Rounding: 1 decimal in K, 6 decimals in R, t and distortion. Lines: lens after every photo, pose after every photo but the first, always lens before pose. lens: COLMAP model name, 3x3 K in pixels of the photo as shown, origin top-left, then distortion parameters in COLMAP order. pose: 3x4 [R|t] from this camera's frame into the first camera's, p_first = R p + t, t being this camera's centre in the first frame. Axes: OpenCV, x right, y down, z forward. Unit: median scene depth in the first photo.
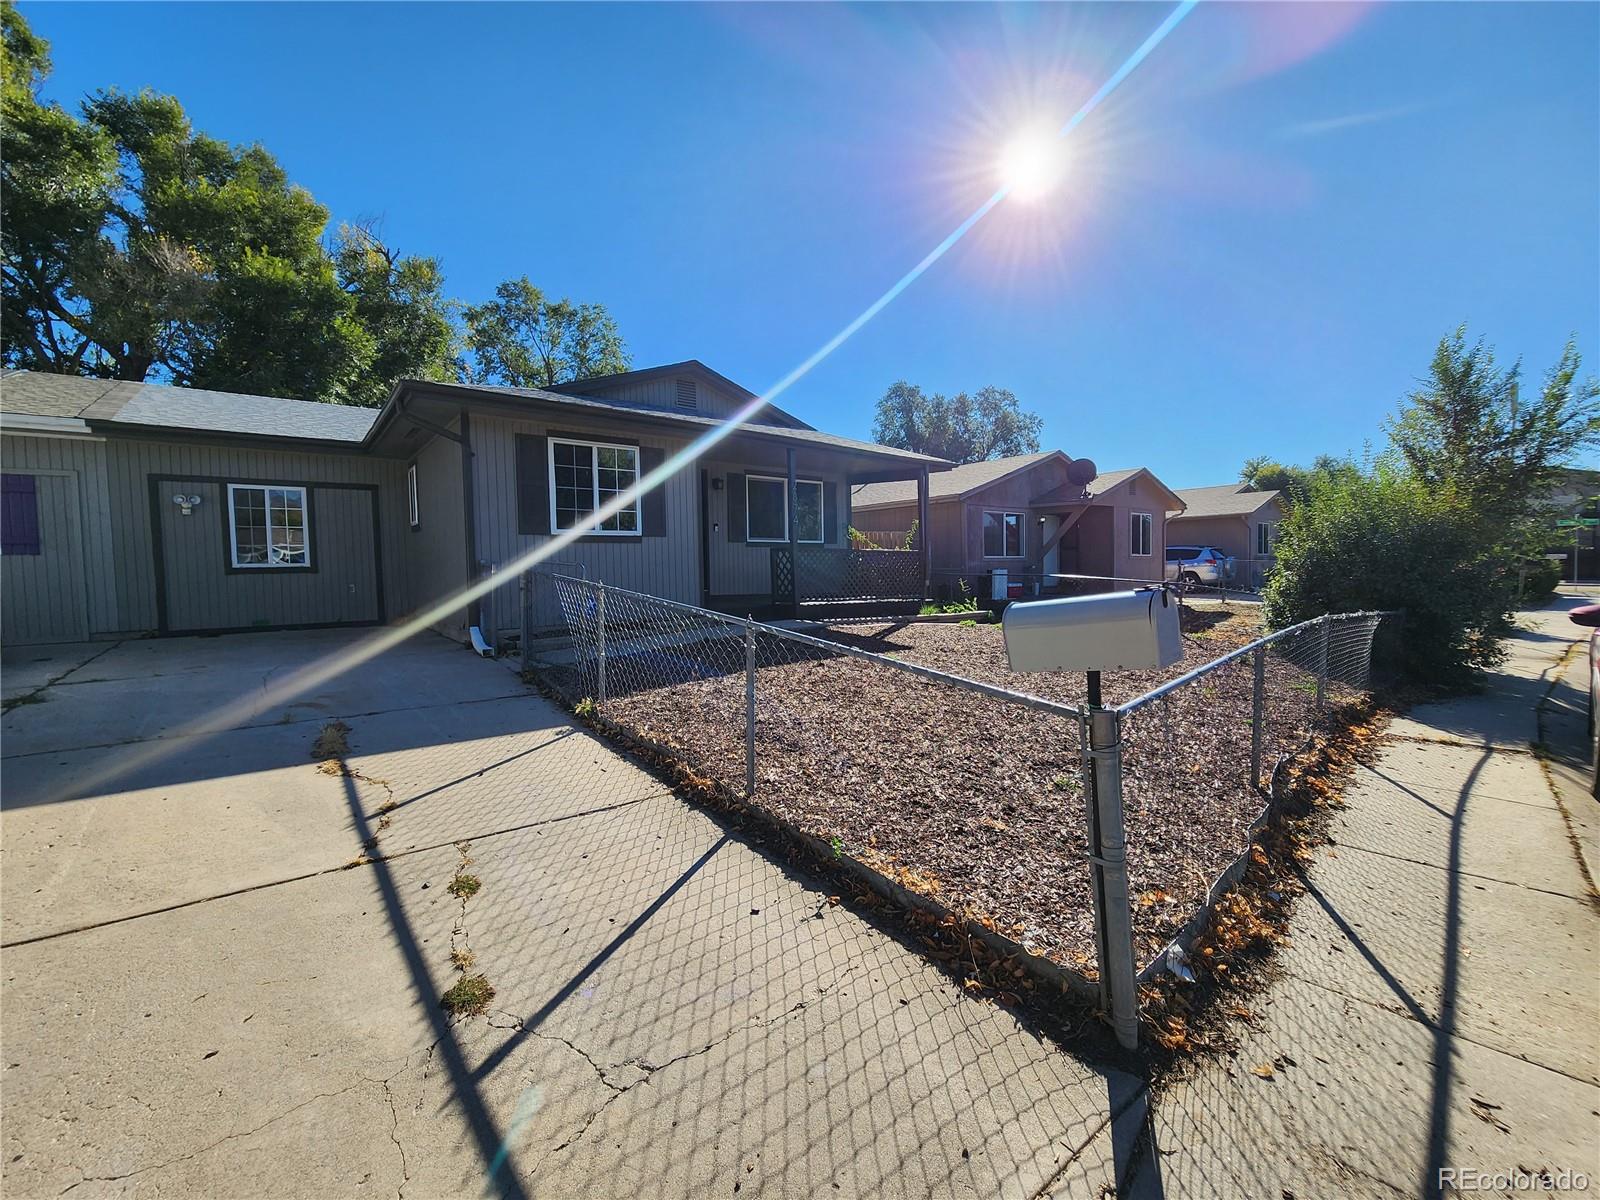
lens RADIAL K [[658.1, 0, 798.5], [0, 658.1, 597.1], [0, 0, 1]] dist [0.003192, -0.001540]
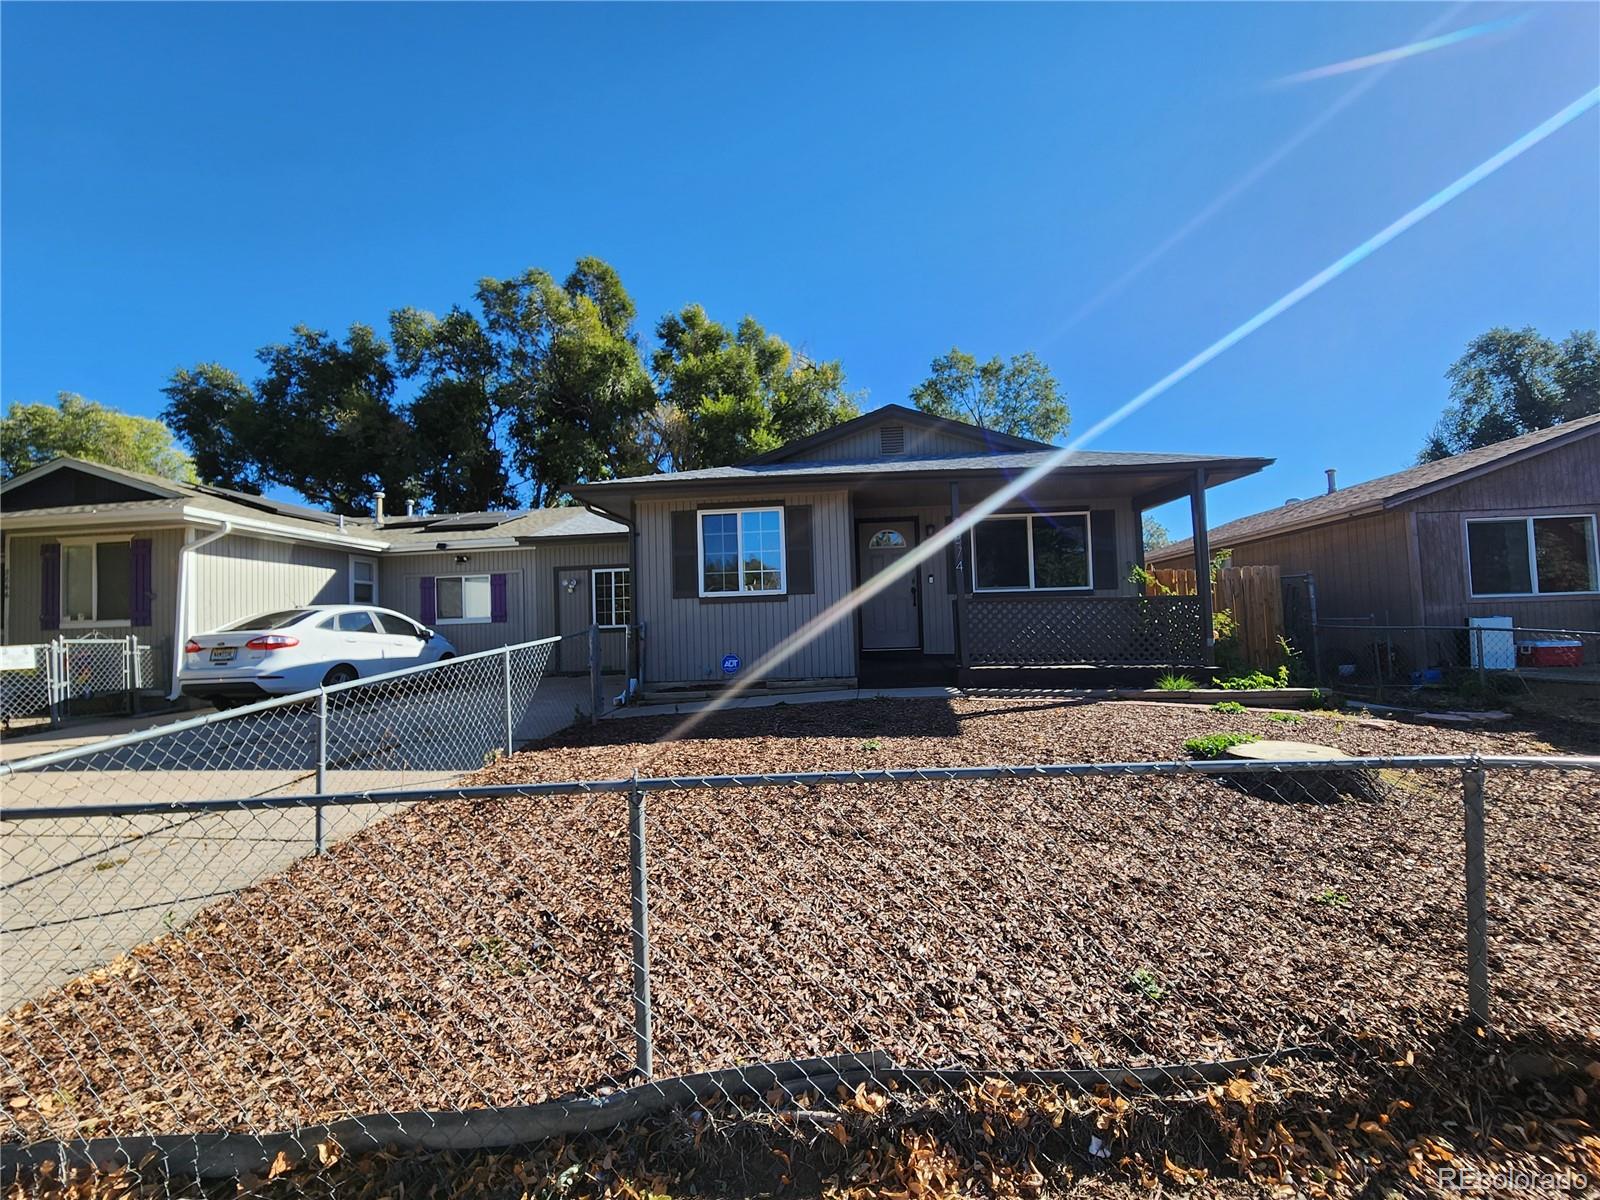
lens RADIAL K [[658.1, 0, 792.7], [0, 658.1, 600.1], [0, 0, 1]] dist [0.003192, -0.001540]
pose [[0.729267, -0.035439, -0.683311, 0.324130], [-0.013561, 0.997713, -0.066218, -0.013140], [0.684095, 0.057557, 0.727118, 0.201368]]
